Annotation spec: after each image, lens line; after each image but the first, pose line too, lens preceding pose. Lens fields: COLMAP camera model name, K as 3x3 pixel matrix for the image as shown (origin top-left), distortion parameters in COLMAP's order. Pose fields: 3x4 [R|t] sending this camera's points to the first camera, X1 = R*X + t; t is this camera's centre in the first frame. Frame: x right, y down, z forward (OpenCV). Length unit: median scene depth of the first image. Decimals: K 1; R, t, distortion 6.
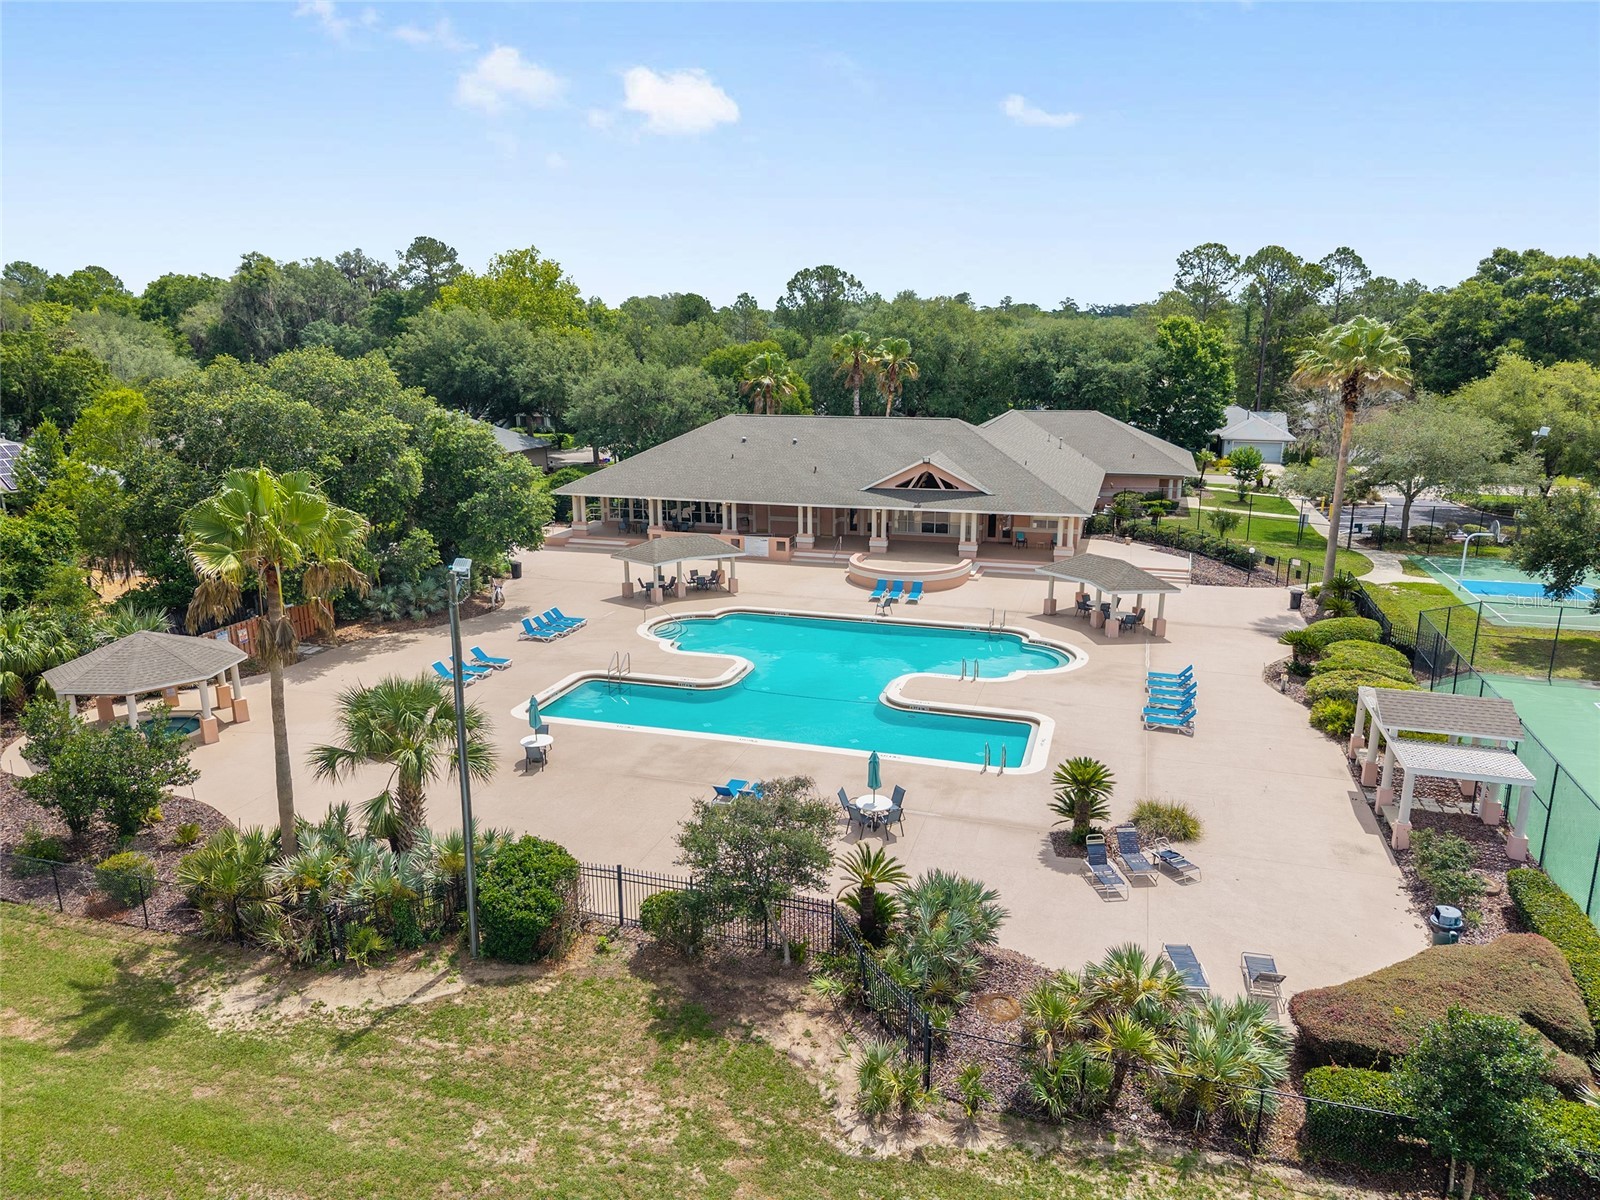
lens RADIAL K [[1073.2, 0, 800.0], [0, 1073.2, 600.0], [0, 0, 1]] dist [0.000797, 0.000704]
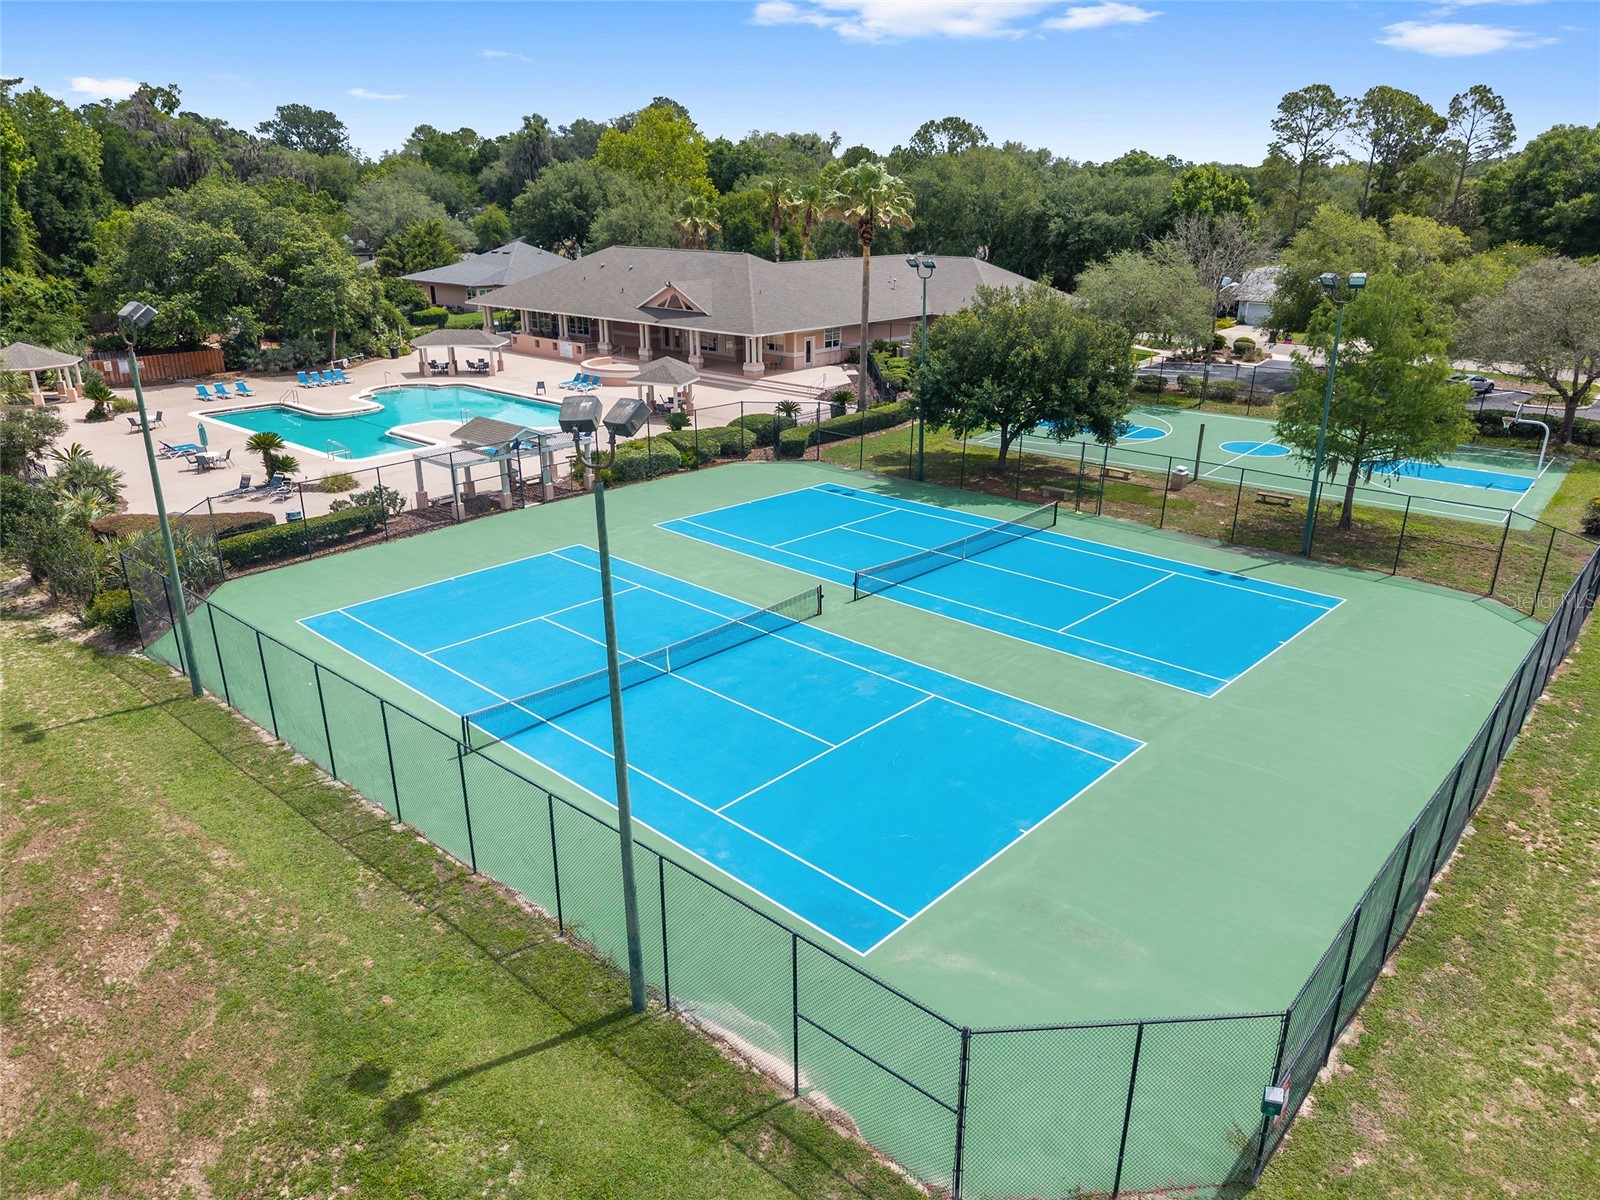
lens RADIAL K [[1073.2, 0, 800.0], [0, 1073.2, 600.0], [0, 0, 1]] dist [0.000797, 0.000704]
pose [[0.910272, 0.154256, -0.384201, 1.035850], [-0.106298, 0.983967, 0.143213, 0.044617], [0.400132, -0.089523, 0.912074, -0.143533]]
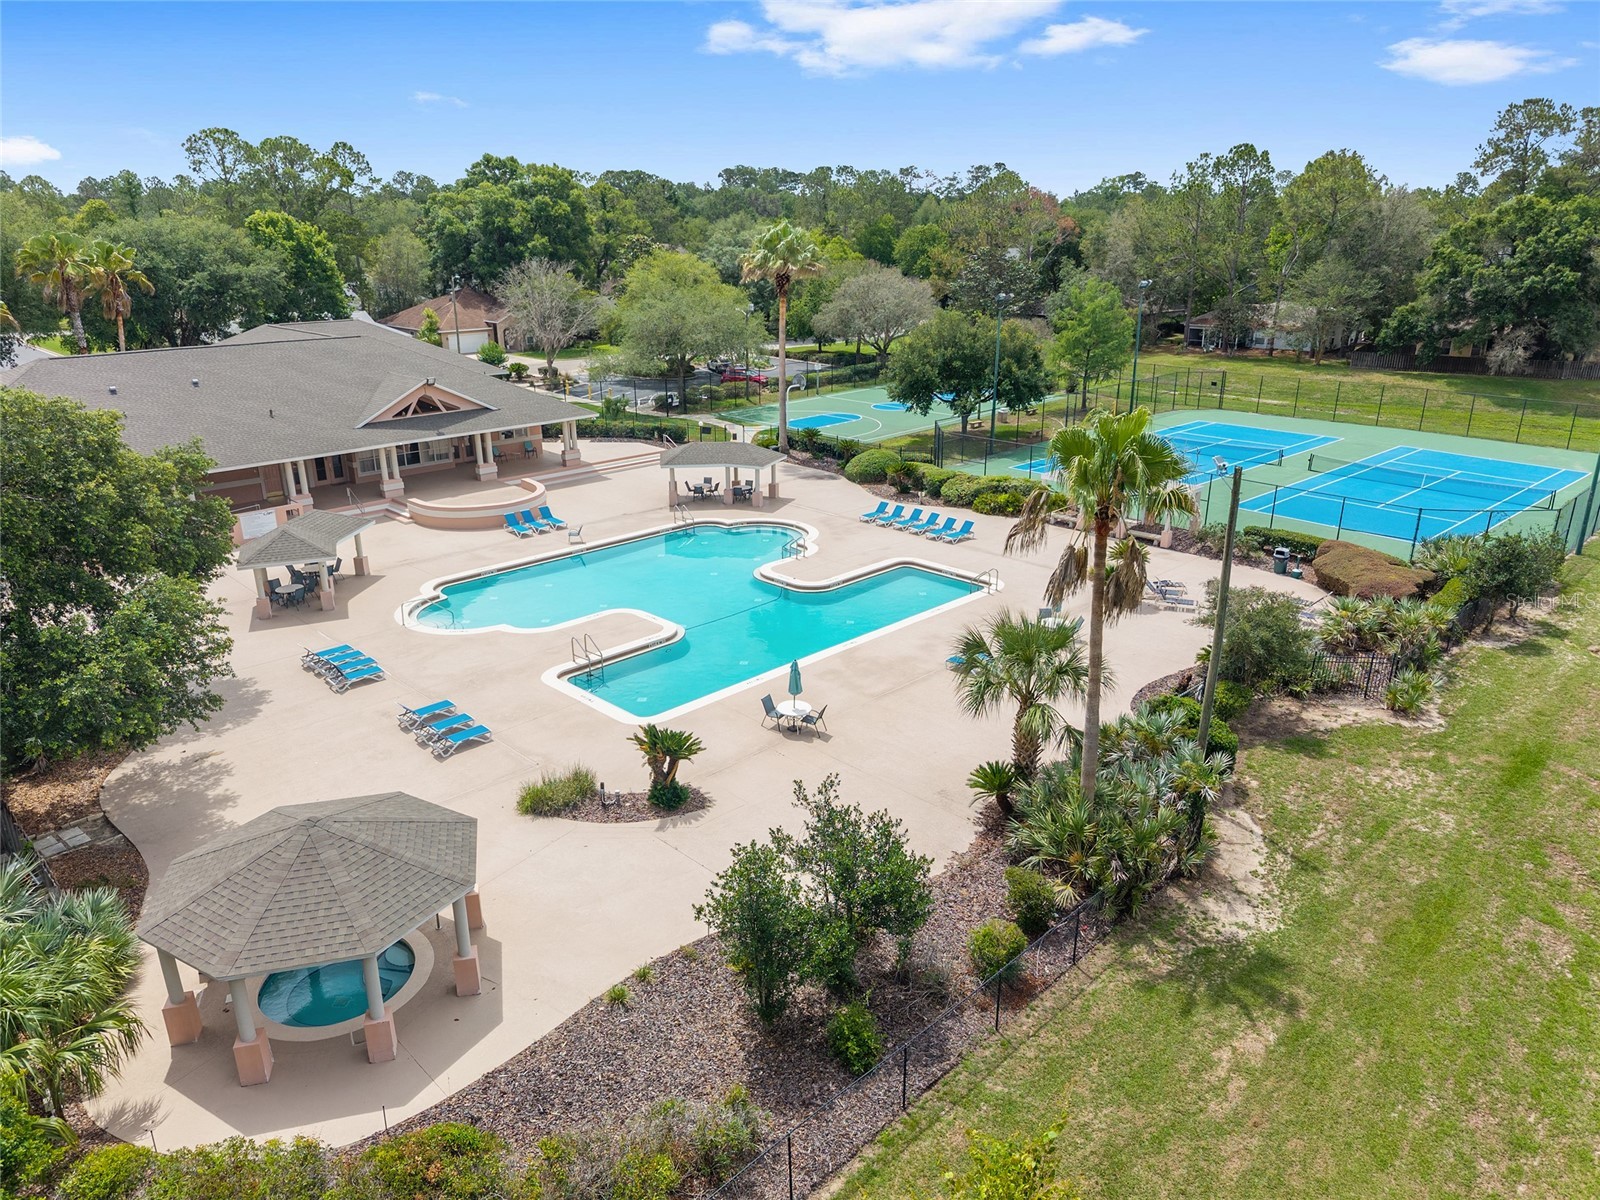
lens RADIAL K [[1108.6, 0, 800.0], [0, 1108.6, 600.0], [0, 0, 1]] dist [0.003640, 0.002307]
pose [[0.460846, -0.288408, 0.839310, -0.723686], [0.216024, 0.953733, 0.209112, -0.107999], [-0.860787, 0.084943, 0.501827, 0.379335]]
